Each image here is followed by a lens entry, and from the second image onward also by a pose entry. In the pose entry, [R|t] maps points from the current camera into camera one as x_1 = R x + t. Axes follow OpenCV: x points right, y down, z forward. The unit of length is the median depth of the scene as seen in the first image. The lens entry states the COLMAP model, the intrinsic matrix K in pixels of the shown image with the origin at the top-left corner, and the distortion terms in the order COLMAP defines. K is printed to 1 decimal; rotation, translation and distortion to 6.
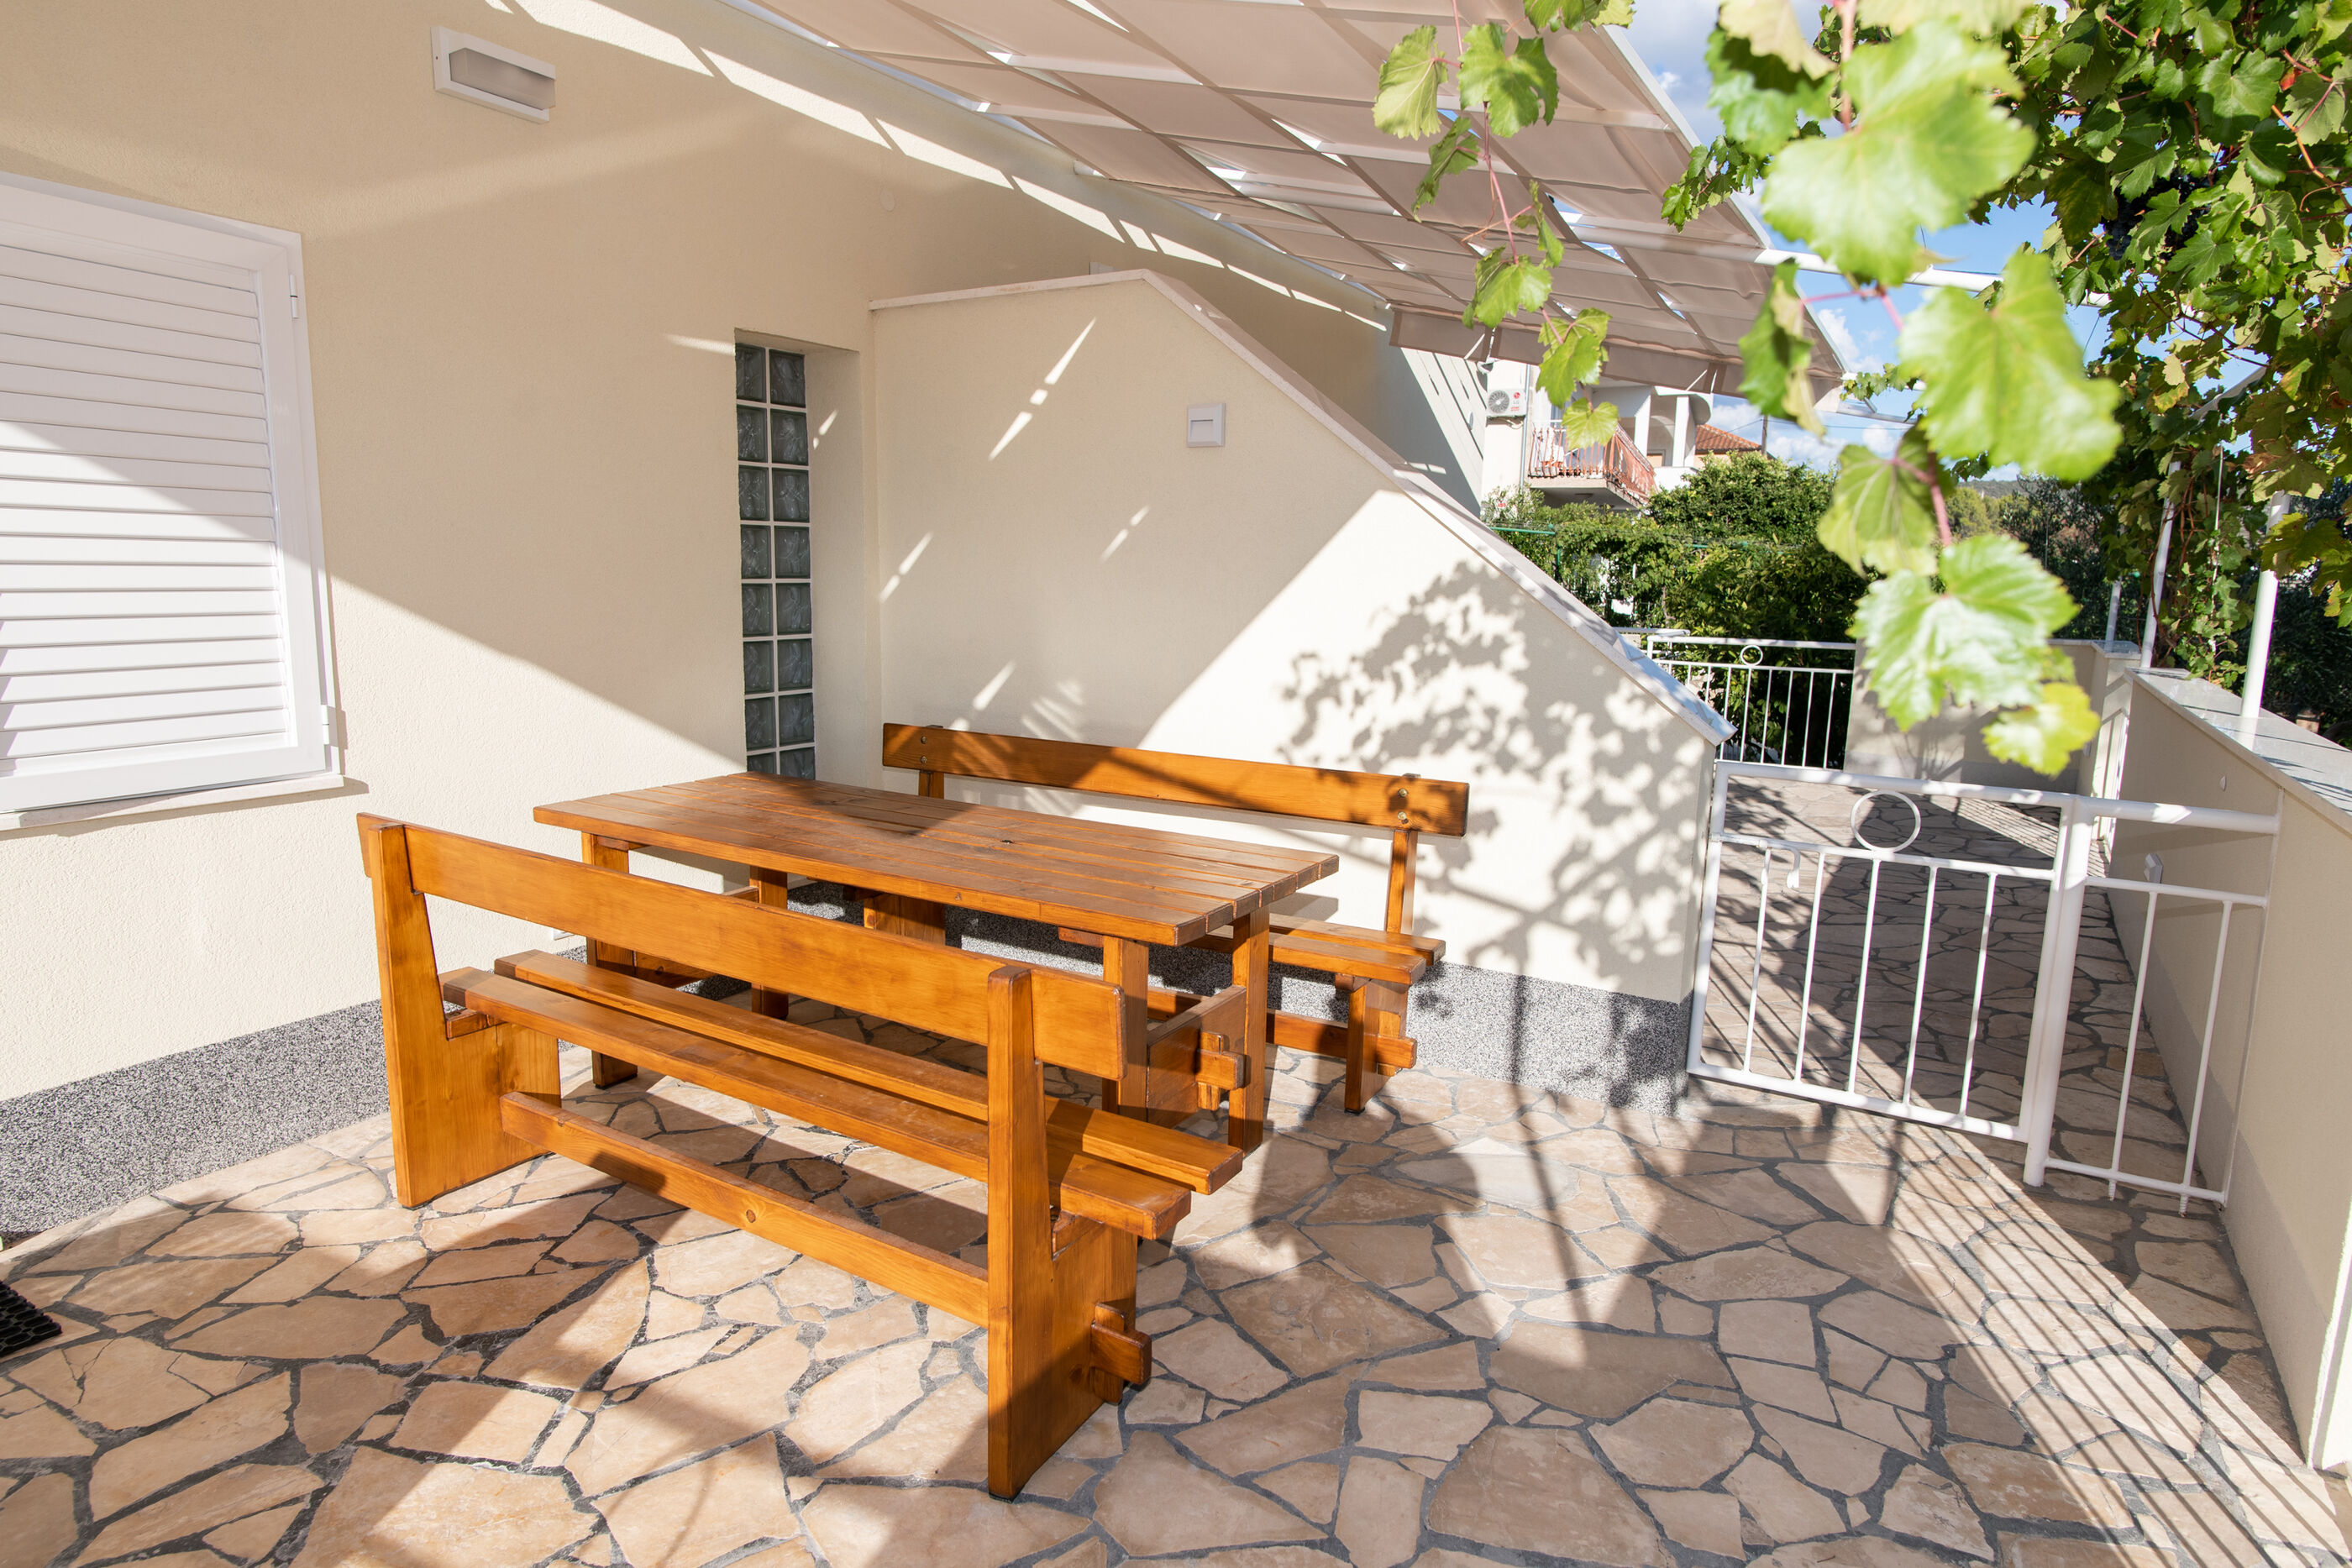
lens RADIAL K [[1343.6, 0, 1177.4], [0, 1343.6, 791.4], [0, 0, 1]] dist [-0.011384, 0.000576]
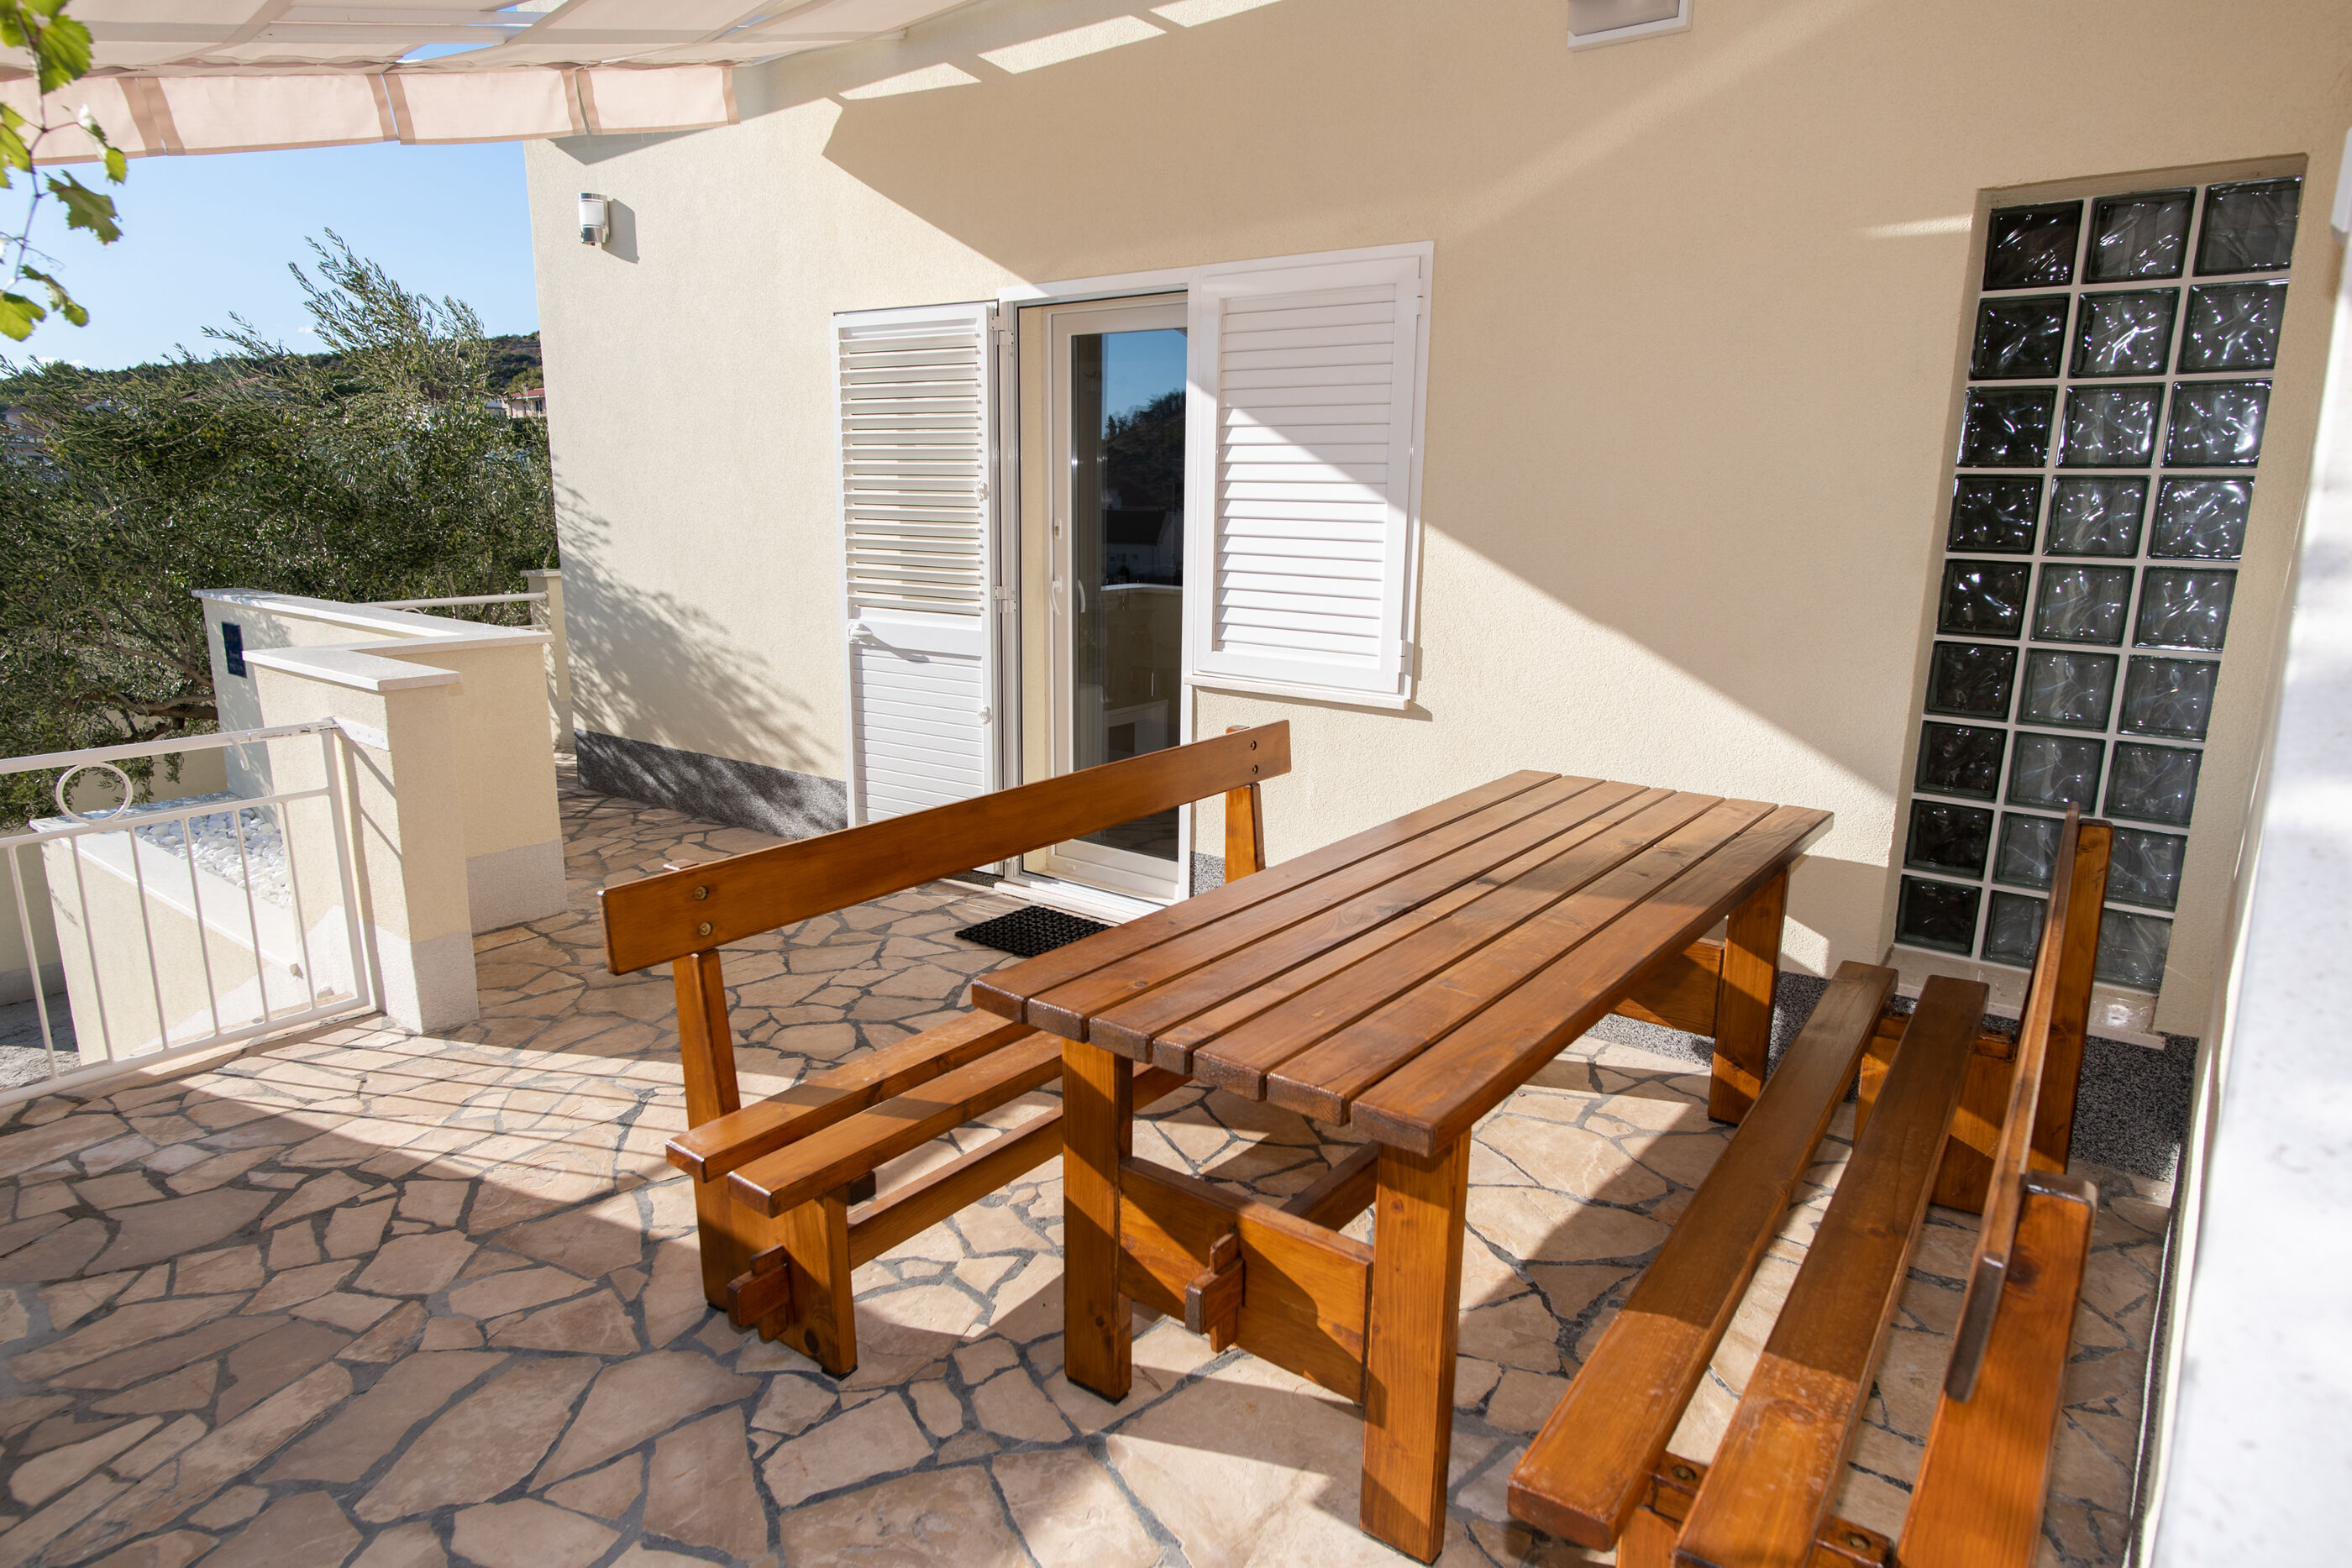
lens RADIAL K [[1343.6, 0, 1177.4], [0, 1343.6, 791.4], [0, 0, 1]] dist [-0.011384, 0.000576]
pose [[-0.125763, 0.196821, -0.972340, 0.618568], [-0.178775, 0.959580, 0.217361, -0.168602], [0.975819, 0.201166, -0.085493, 0.977783]]
